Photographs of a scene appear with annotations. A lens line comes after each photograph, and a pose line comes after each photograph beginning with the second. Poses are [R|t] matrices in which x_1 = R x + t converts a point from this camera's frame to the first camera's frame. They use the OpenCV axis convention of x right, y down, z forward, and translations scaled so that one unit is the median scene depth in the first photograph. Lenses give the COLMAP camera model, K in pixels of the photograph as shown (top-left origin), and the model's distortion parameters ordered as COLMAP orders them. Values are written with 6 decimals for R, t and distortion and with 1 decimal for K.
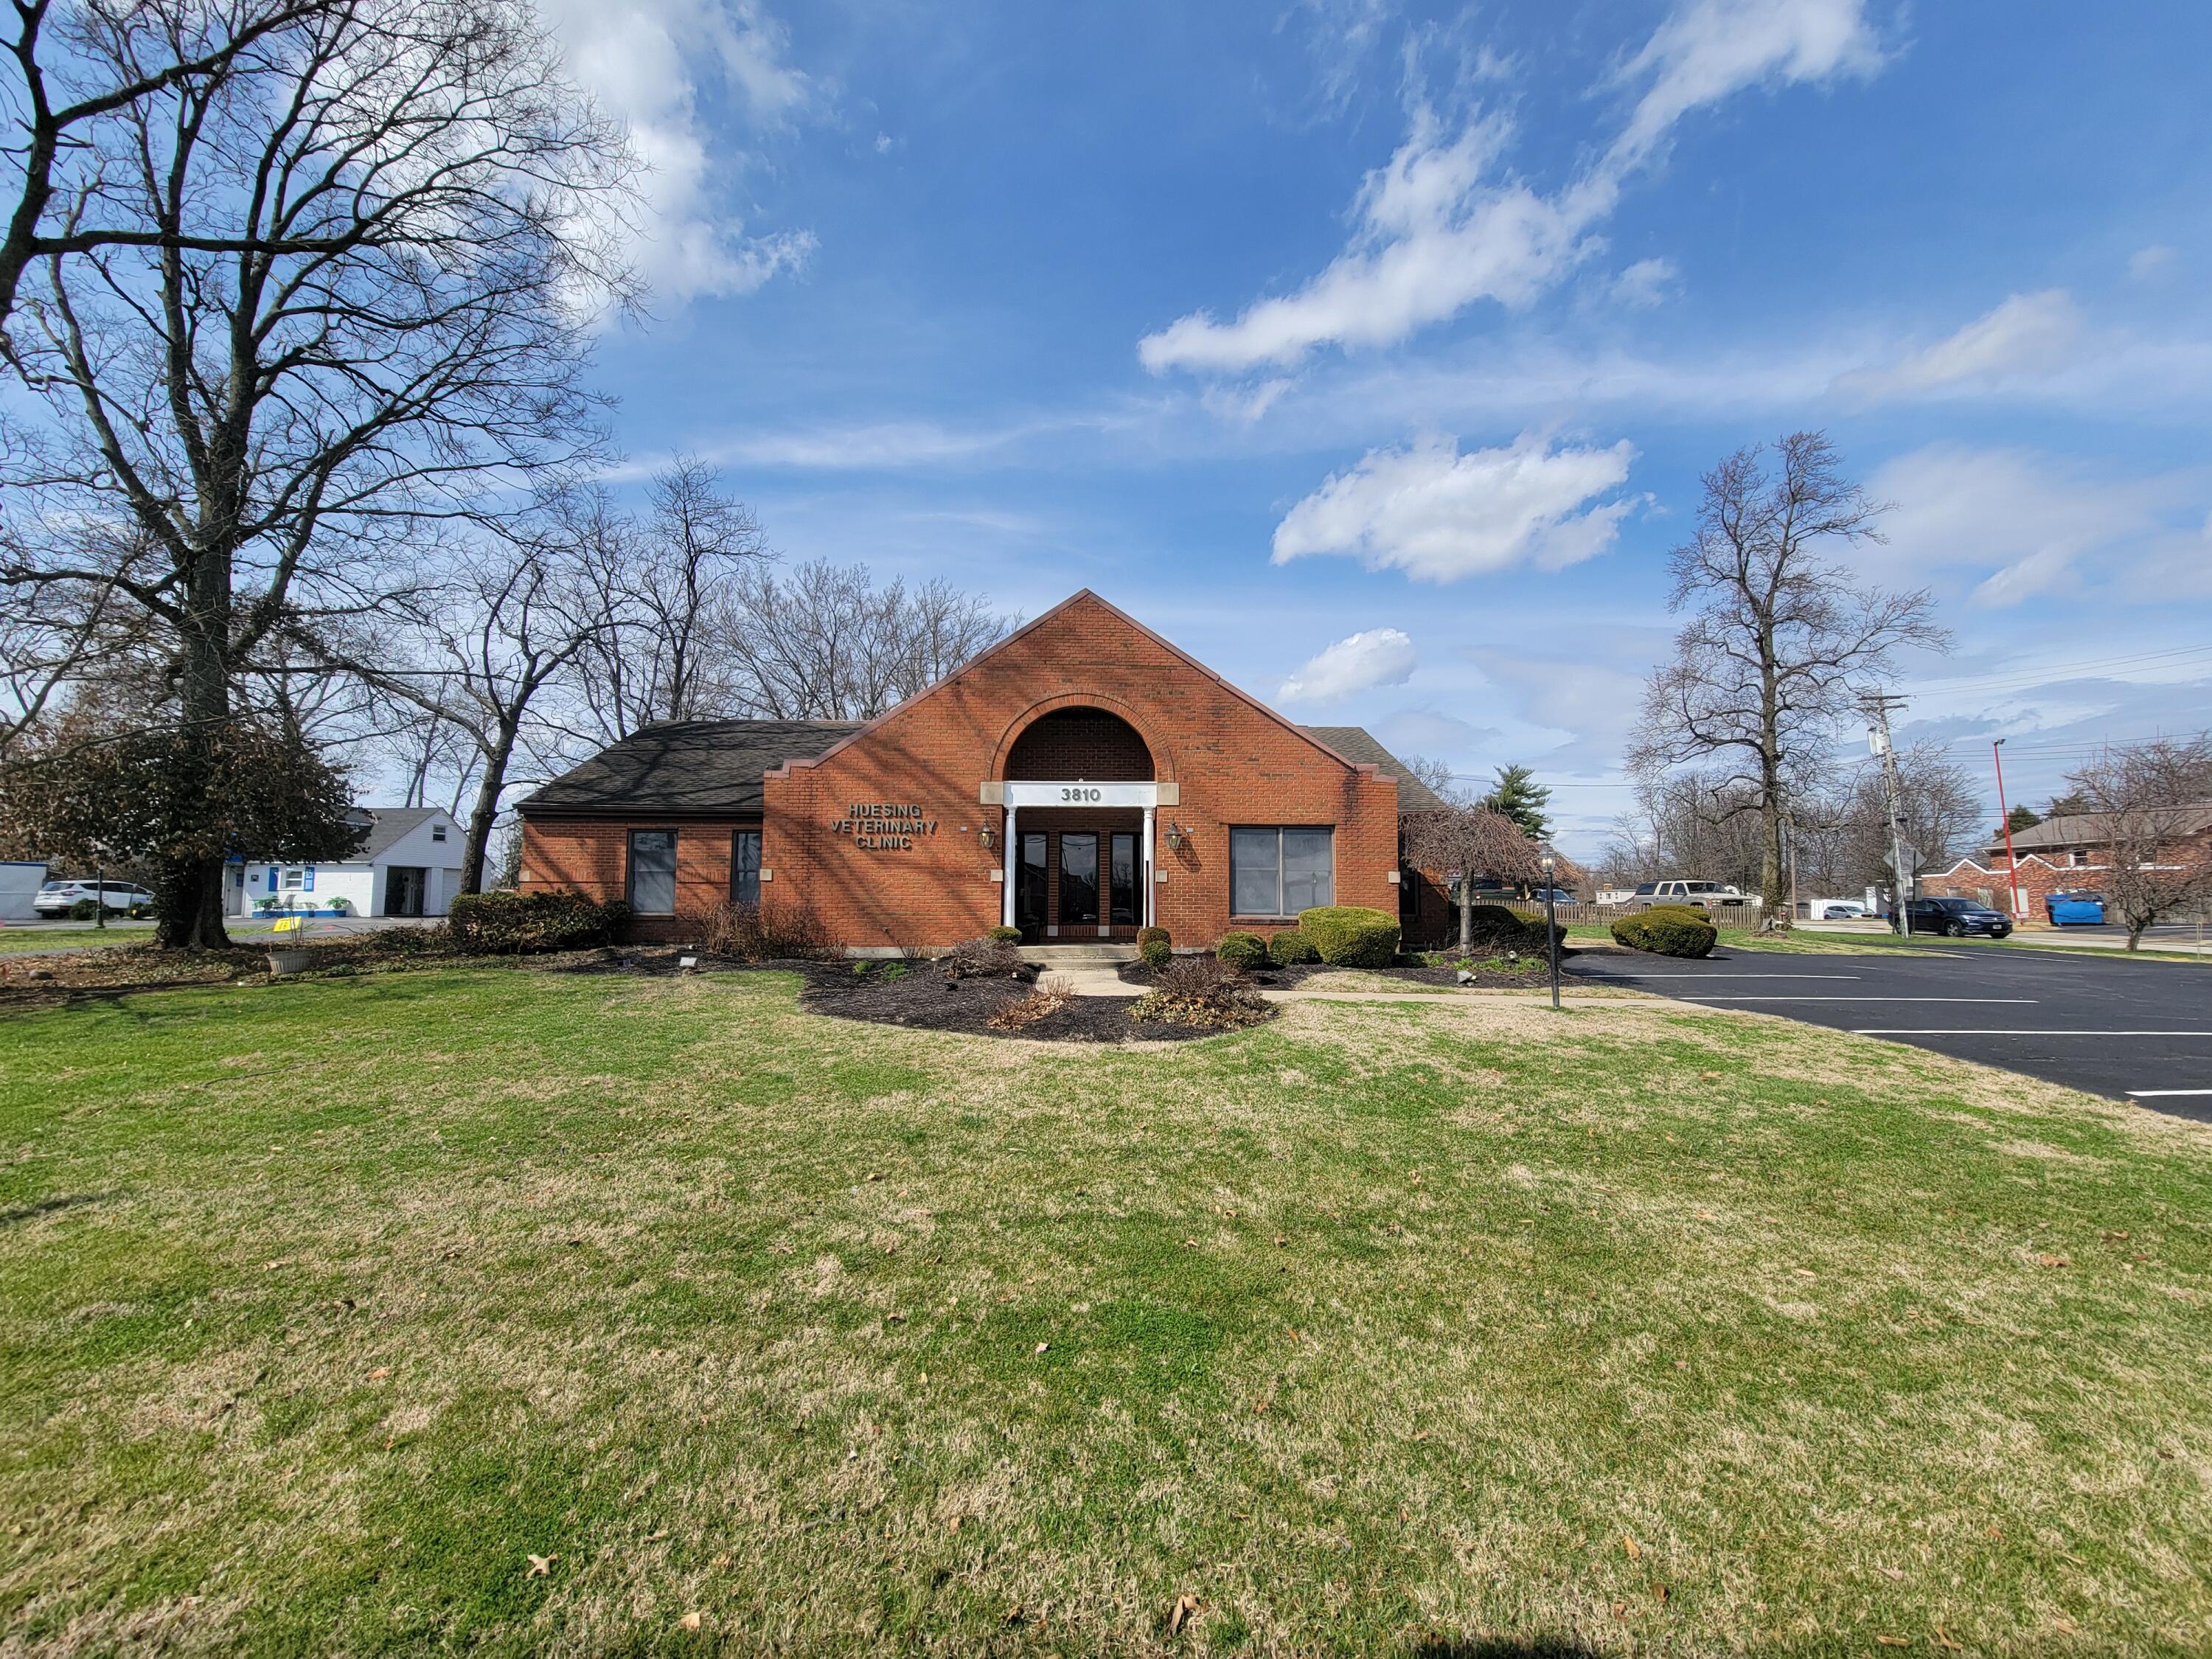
lens RADIAL K [[895.9, 0, 1101.4], [0, 895.9, 837.8], [0, 0, 1]] dist [-0.000666, -0.000004]
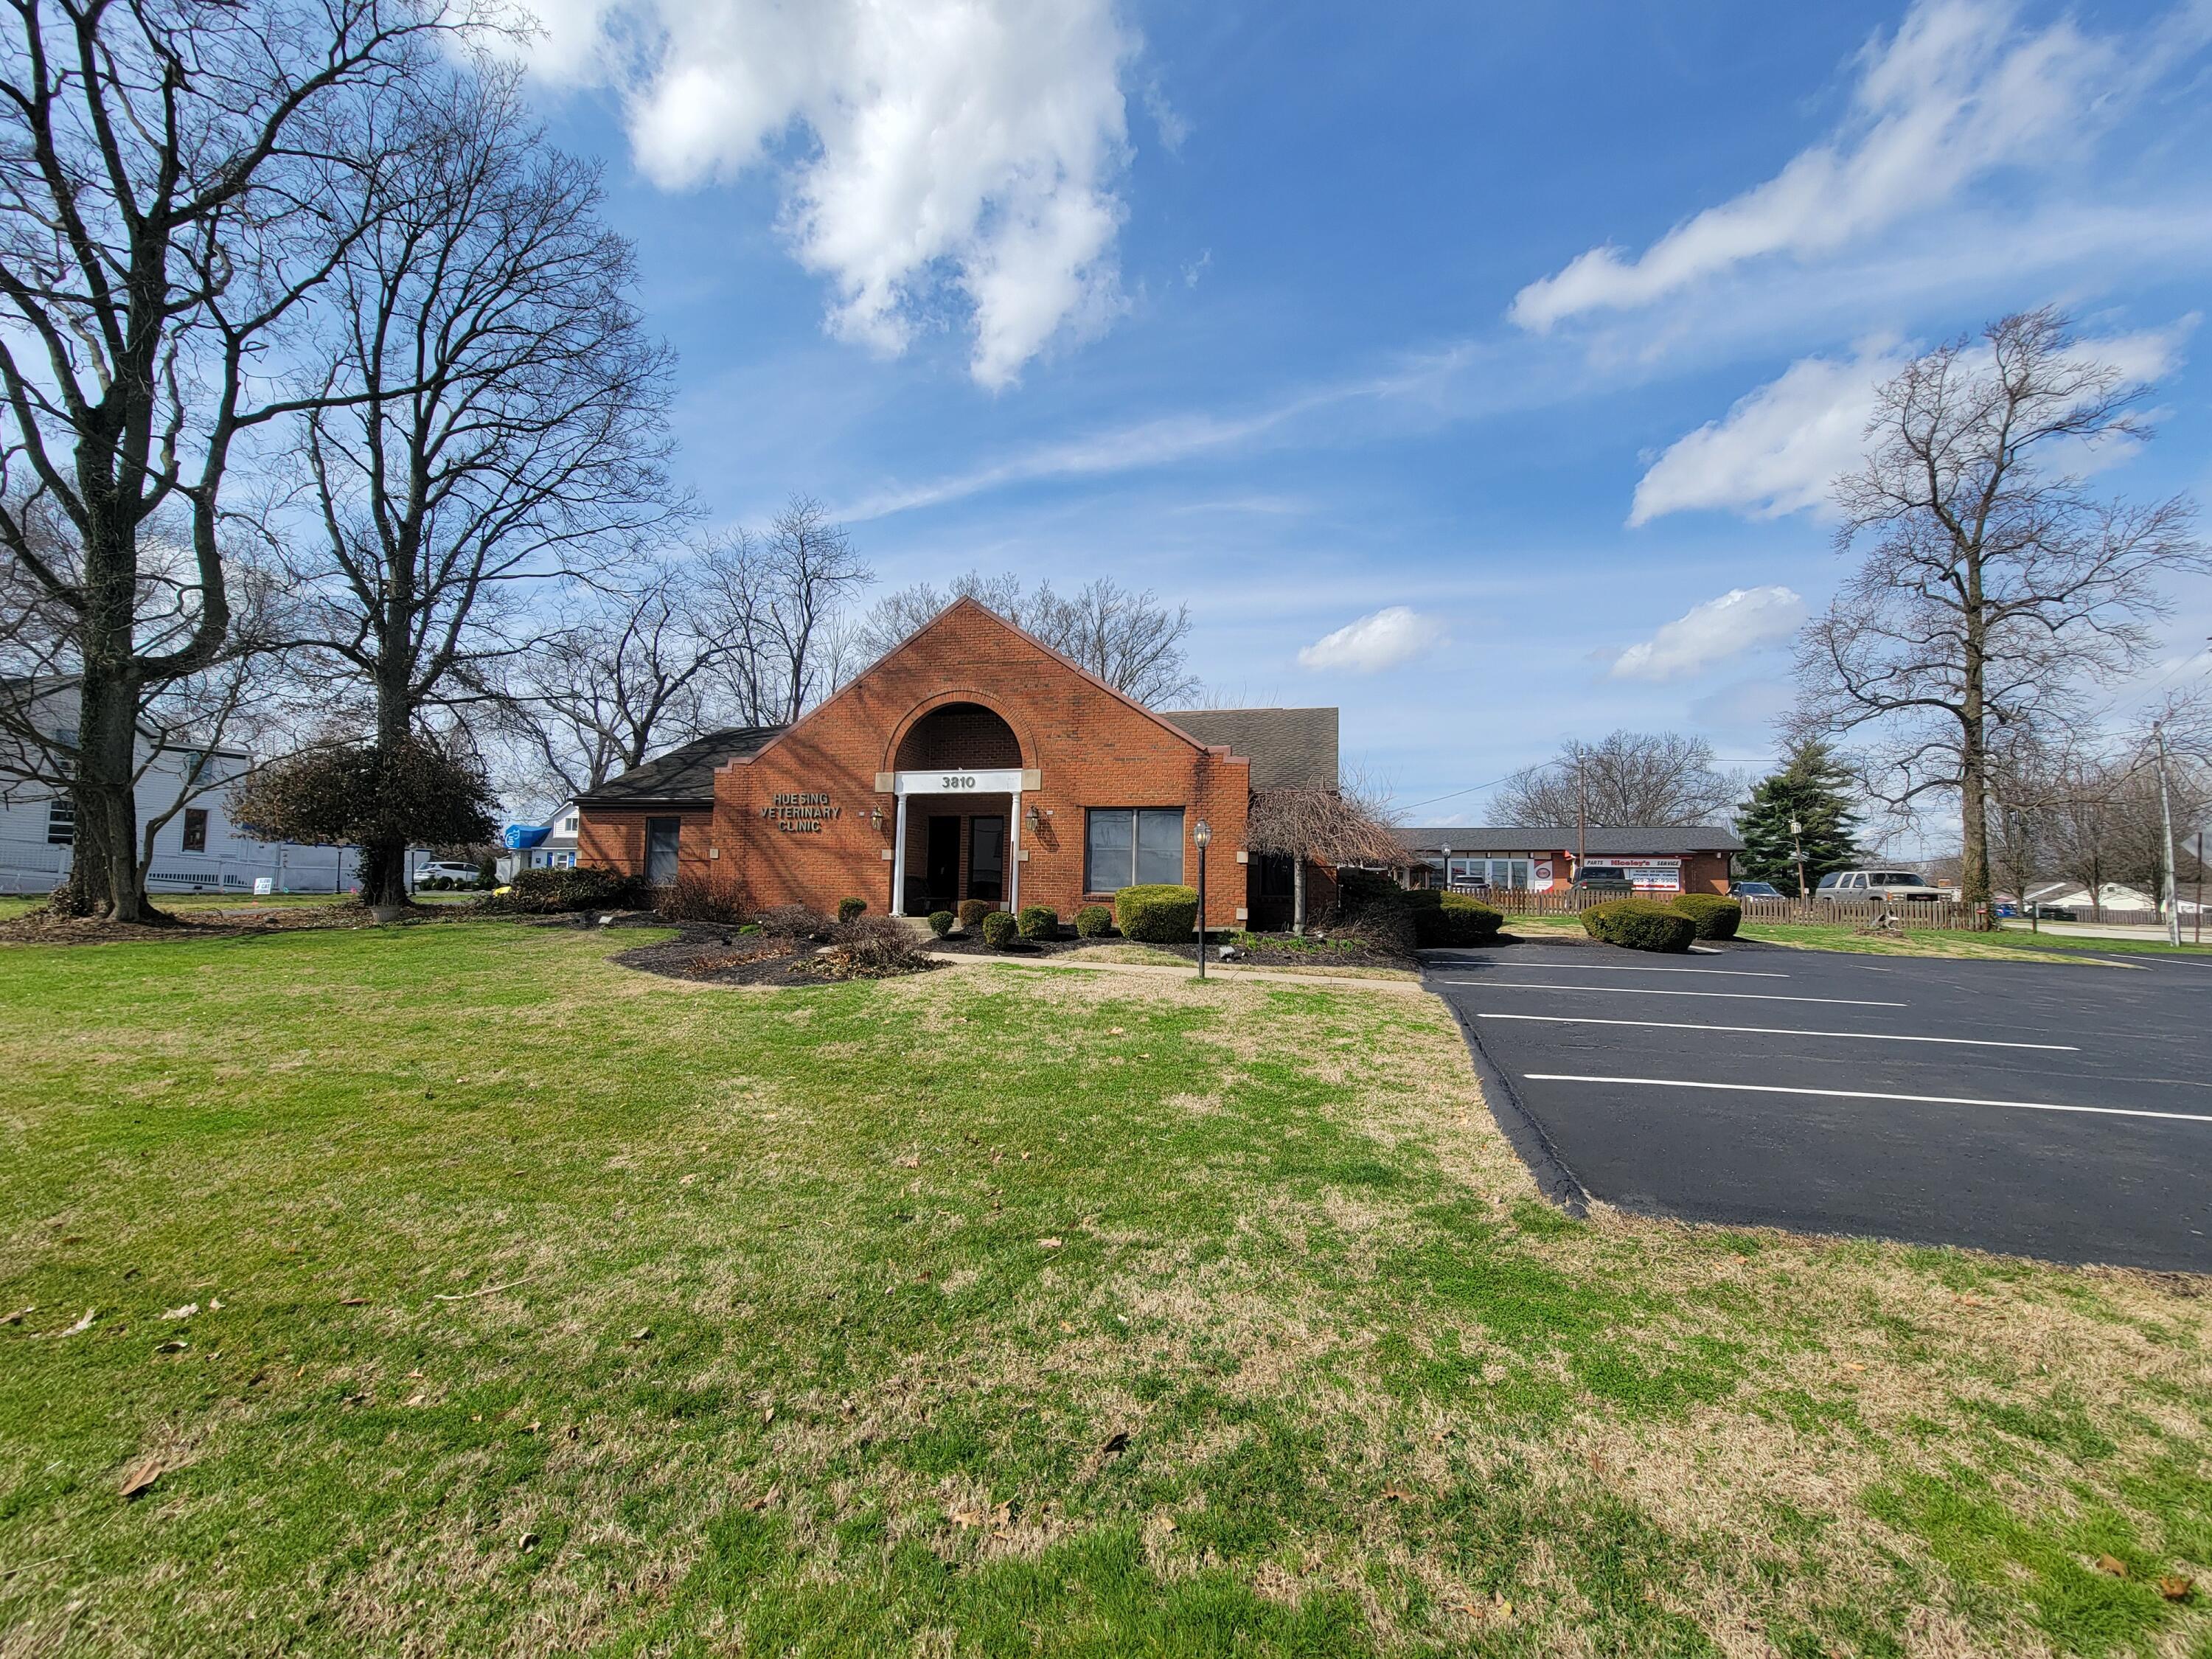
lens RADIAL K [[898.2, 0, 1108.3], [0, 898.2, 833.3], [0, 0, 1]] dist [0.002030, -0.000081]
pose [[0.959845, -0.004189, -0.280501, 0.462061], [0.005408, 0.999979, 0.003570, 0.012104], [0.280480, -0.004944, 0.959847, -0.016200]]
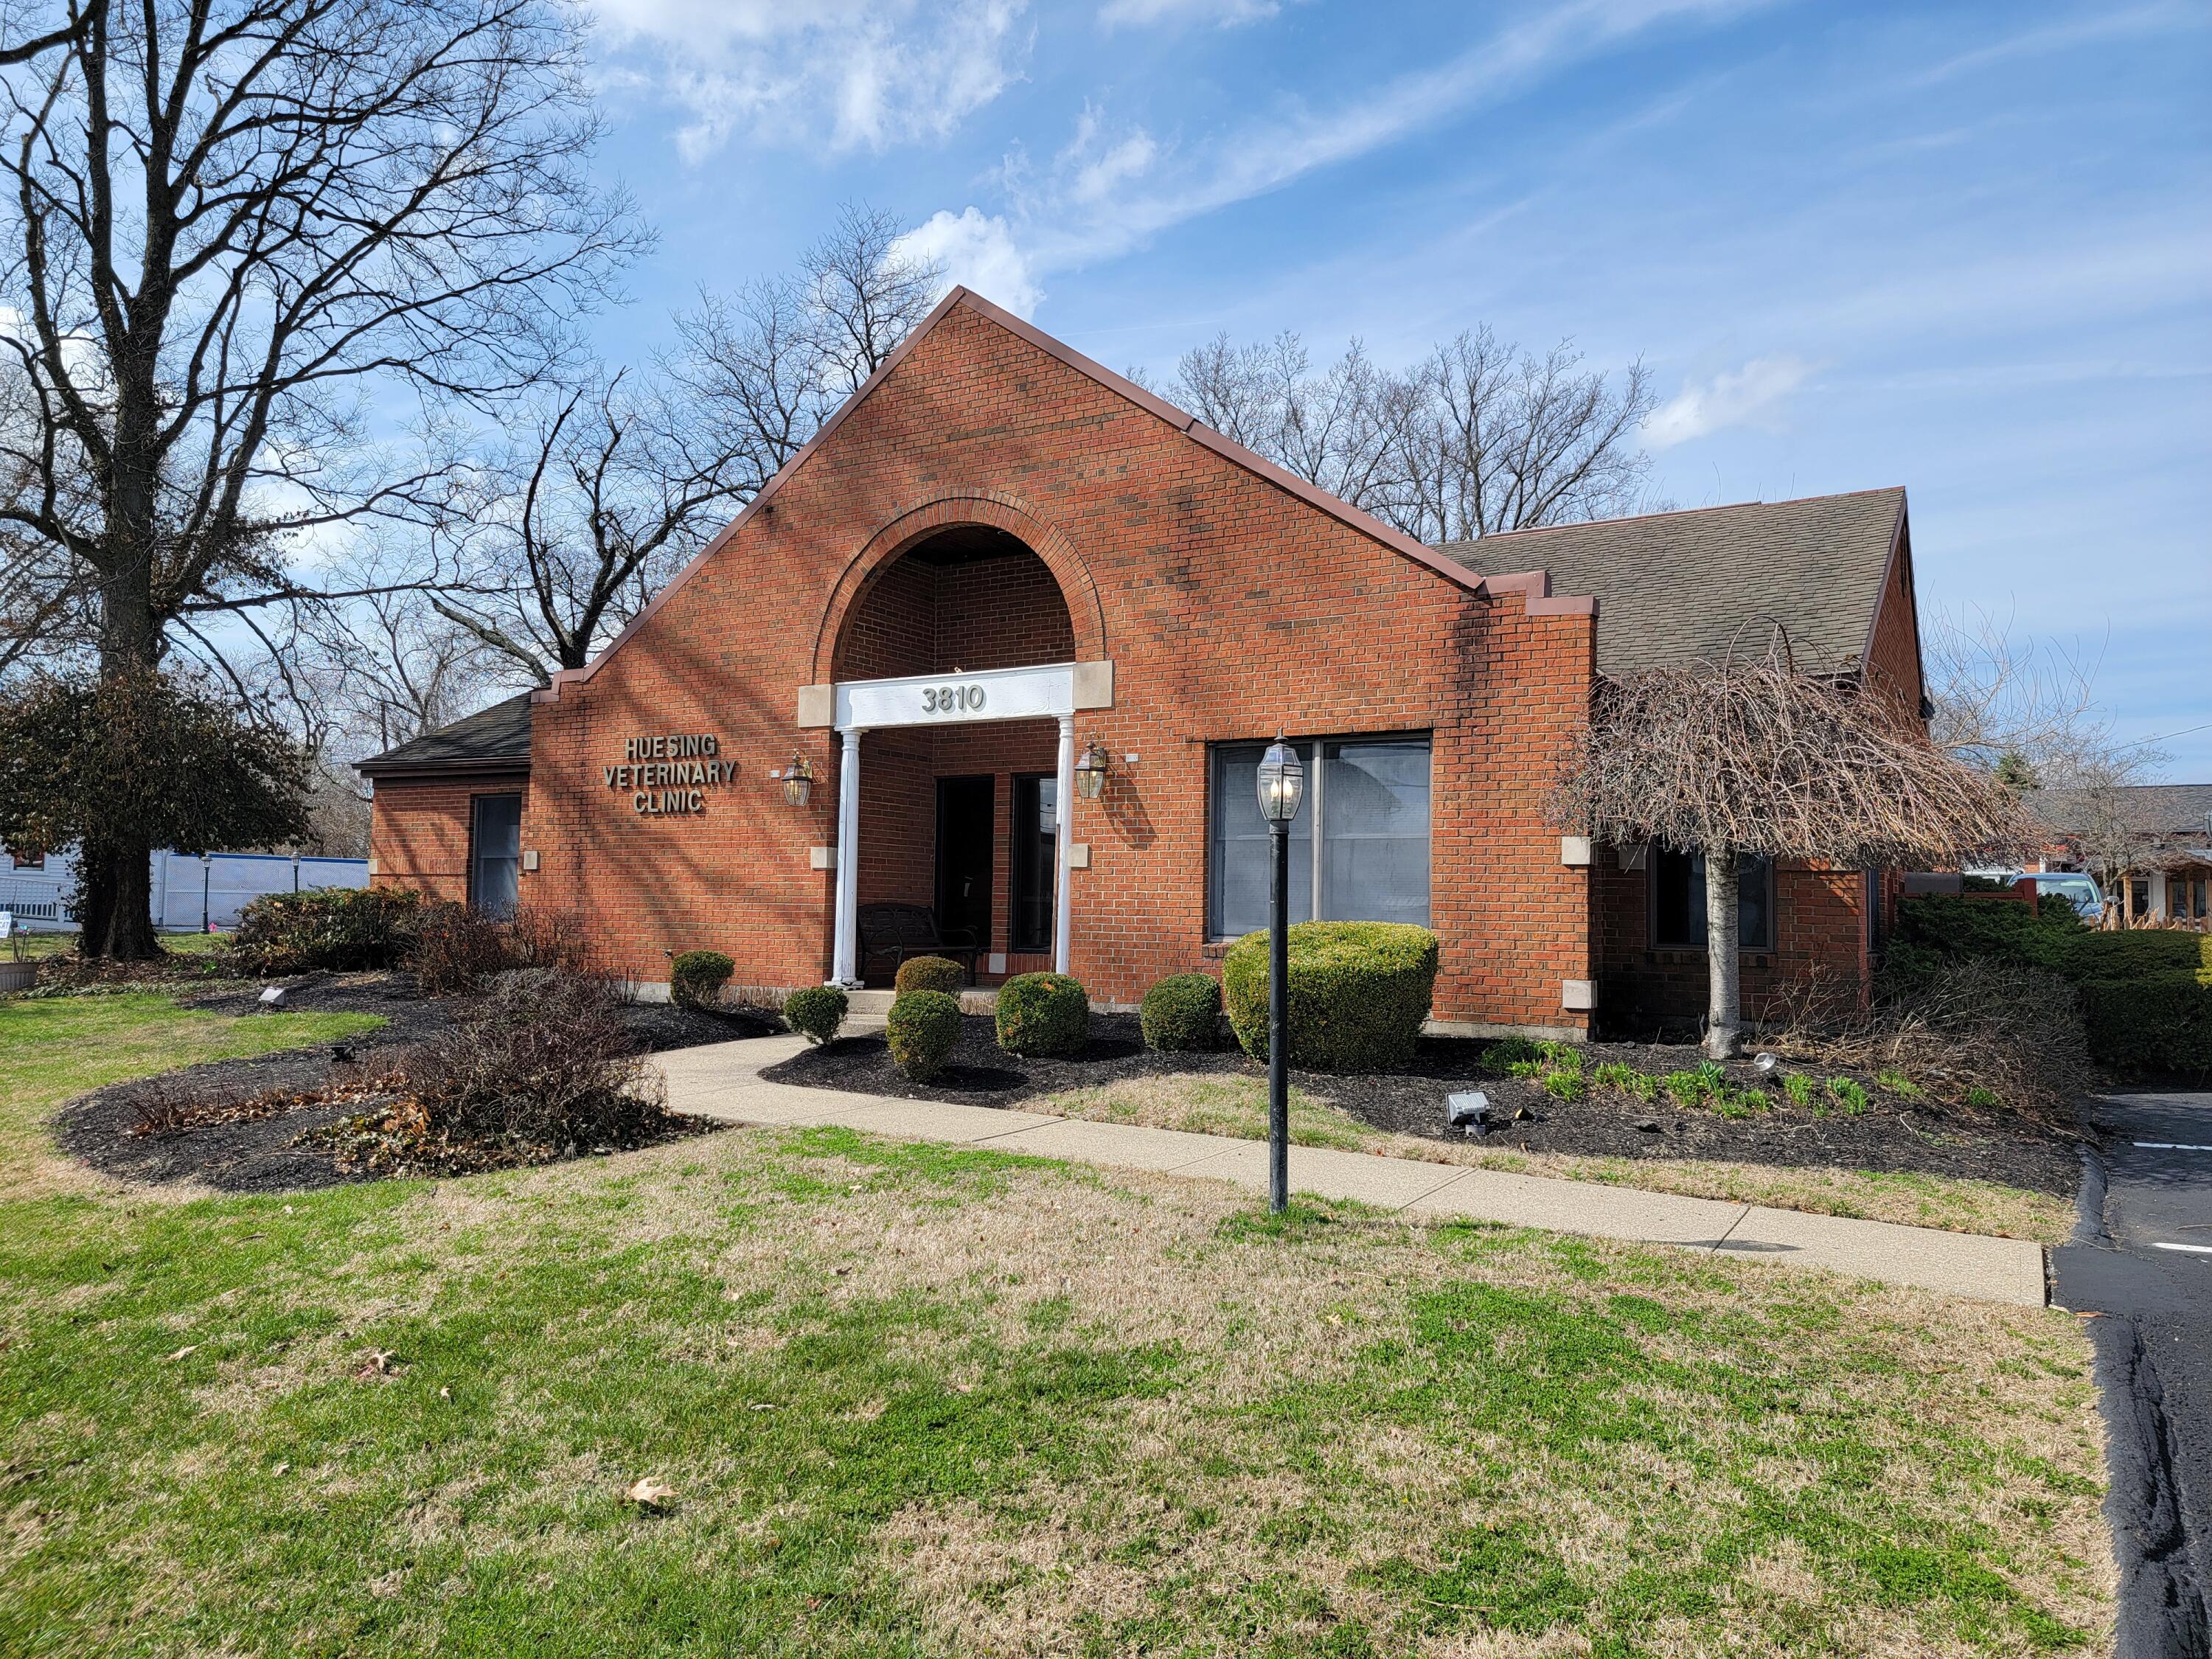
lens RADIAL K [[1515.4, 0, 1109.4], [0, 1515.4, 839.3], [0, 0, 1]] dist [0.086565, -0.068032]
pose [[0.843865, -0.017200, -0.536280, 0.511599], [0.027457, 0.999561, 0.011146, 0.024841], [0.535853, -0.024130, 0.843966, 0.309576]]
